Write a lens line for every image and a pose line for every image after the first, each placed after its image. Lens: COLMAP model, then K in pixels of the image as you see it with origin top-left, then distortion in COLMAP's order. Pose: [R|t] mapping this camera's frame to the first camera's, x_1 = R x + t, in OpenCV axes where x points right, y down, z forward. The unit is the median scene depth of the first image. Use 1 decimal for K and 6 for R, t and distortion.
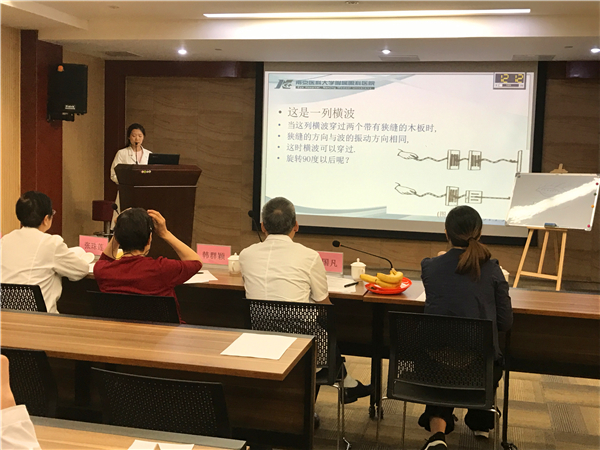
lens RADIAL K [[867.1, 0, 301.4], [0, 867.1, 228.7], [0, 0, 1]] dist [0.129275, 0.000000]
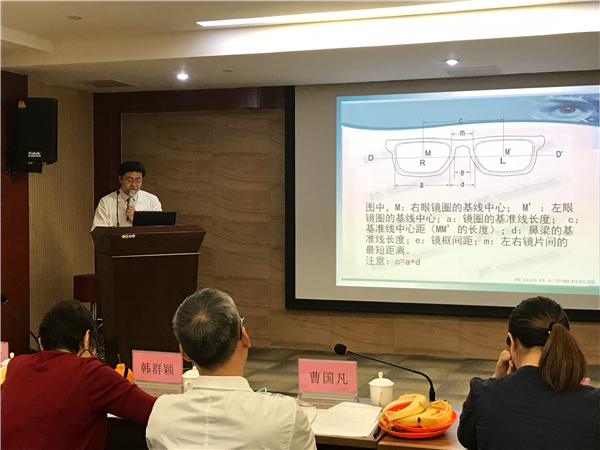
lens RADIAL K [[996.4, 0, 299.7], [0, 996.4, 229.6], [0, 0, 1]] dist [0.139914, 0.000000]
pose [[0.994861, -0.029081, -0.096981, 0.046688], [0.023185, 0.997846, -0.061374, -0.014733], [0.098557, 0.058810, 0.993392, 0.160714]]
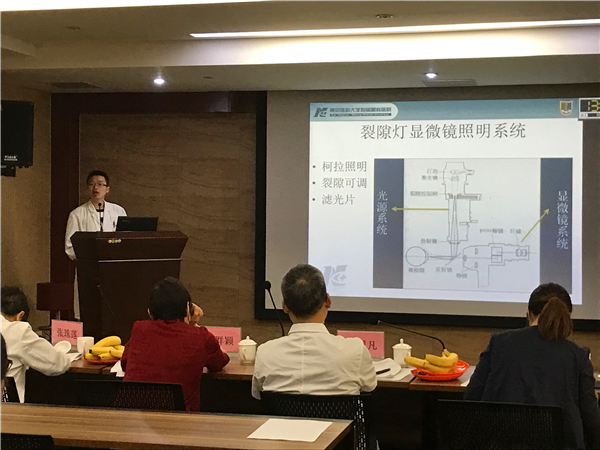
lens RADIAL K [[1329.1, 0, 298.8], [0, 1329.1, 223.3], [0, 0, 1]] dist [0.323497, 0.000000]
pose [[0.999706, -0.022569, -0.008832, -0.009385], [0.021780, 0.996475, -0.081016, 0.015188], [0.010629, 0.080800, 0.996674, -0.137588]]
